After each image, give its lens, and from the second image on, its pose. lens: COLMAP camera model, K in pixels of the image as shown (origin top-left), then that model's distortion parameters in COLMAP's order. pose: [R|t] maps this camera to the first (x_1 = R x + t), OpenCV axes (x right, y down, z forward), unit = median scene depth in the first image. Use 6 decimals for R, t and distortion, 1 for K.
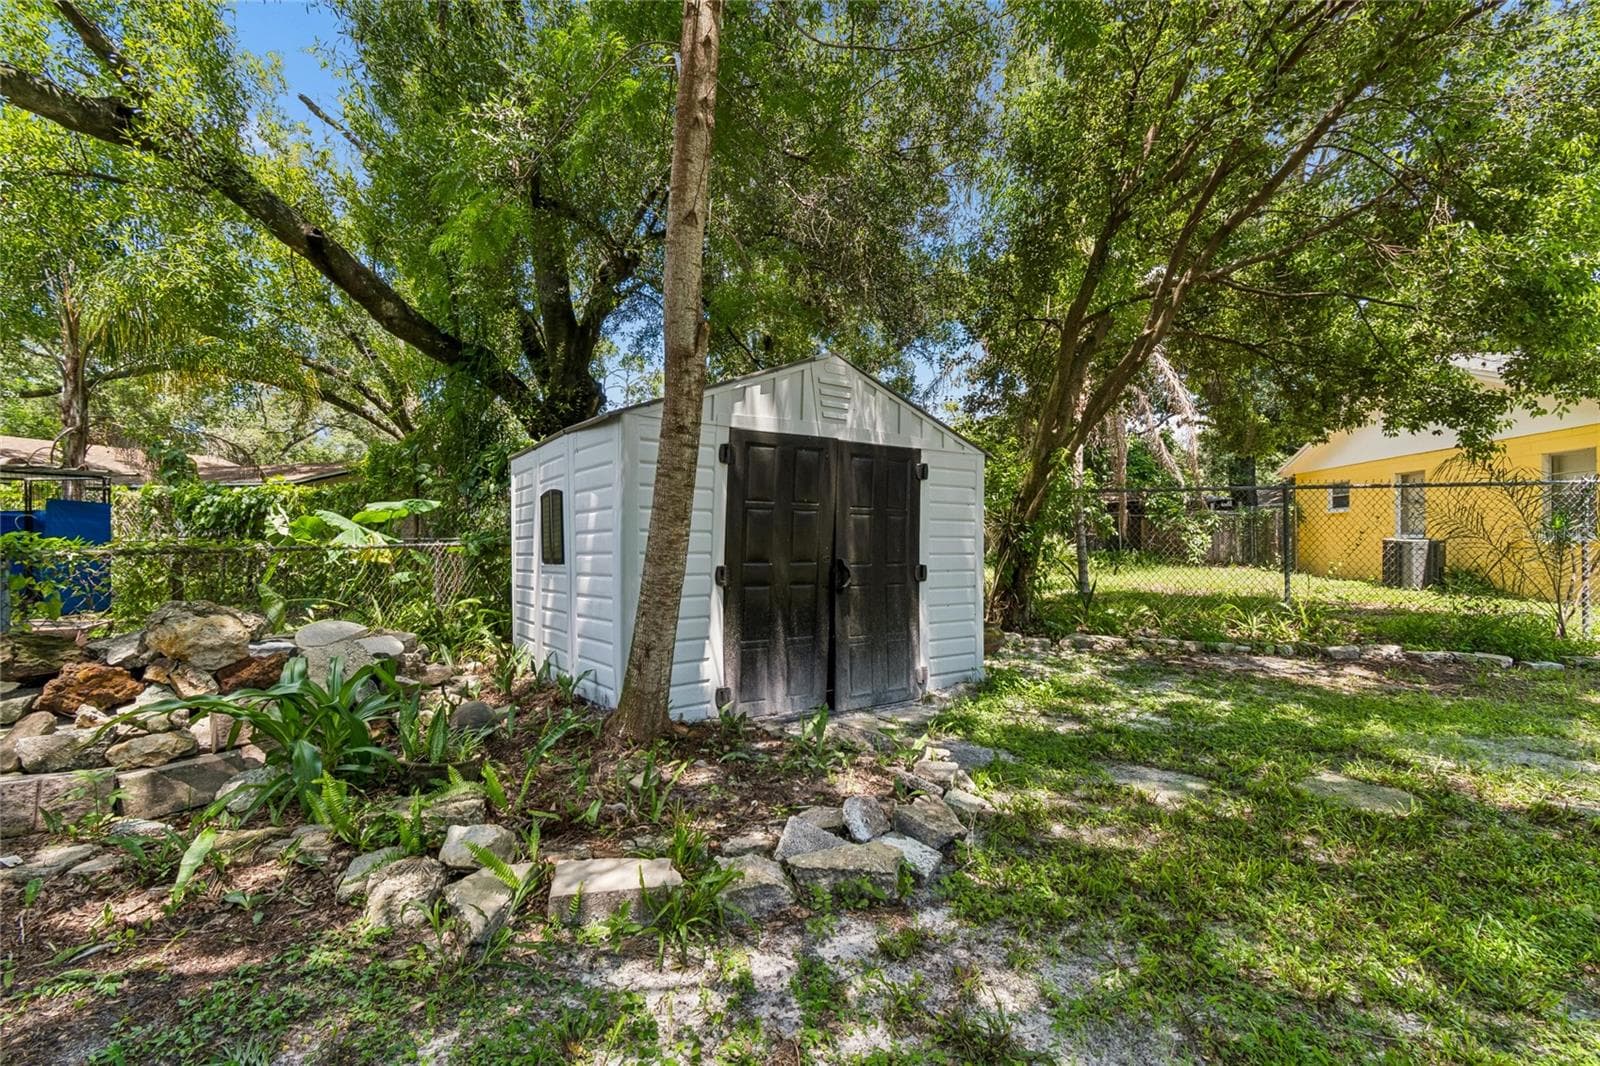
lens RADIAL K [[724.4, 0, 794.4], [0, 724.4, 527.6], [0, 0, 1]] dist [0.001797, -0.000136]
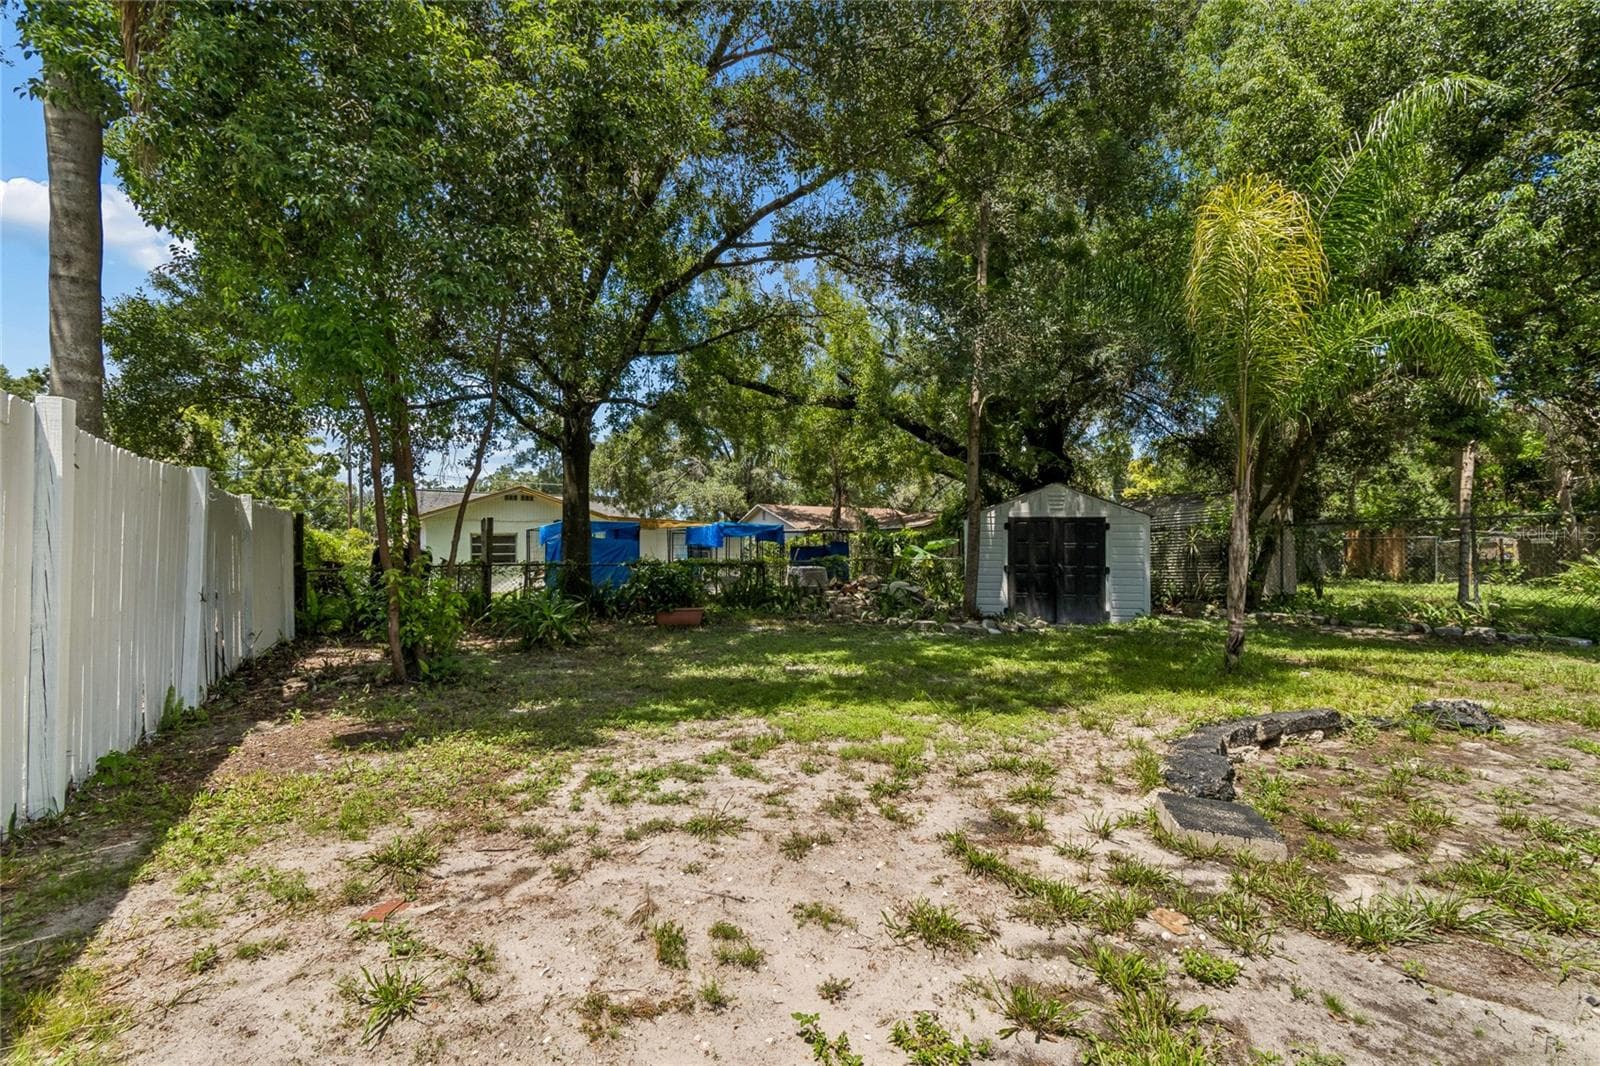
lens RADIAL K [[724.4, 0, 801.5], [0, 724.4, 543.1], [0, 0, 1]] dist [0.001797, -0.000136]
pose [[0.685495, -0.016724, -0.727885, 1.199891], [0.016135, 0.999840, -0.007777, -0.021850], [0.727898, -0.006413, 0.685655, -1.311889]]
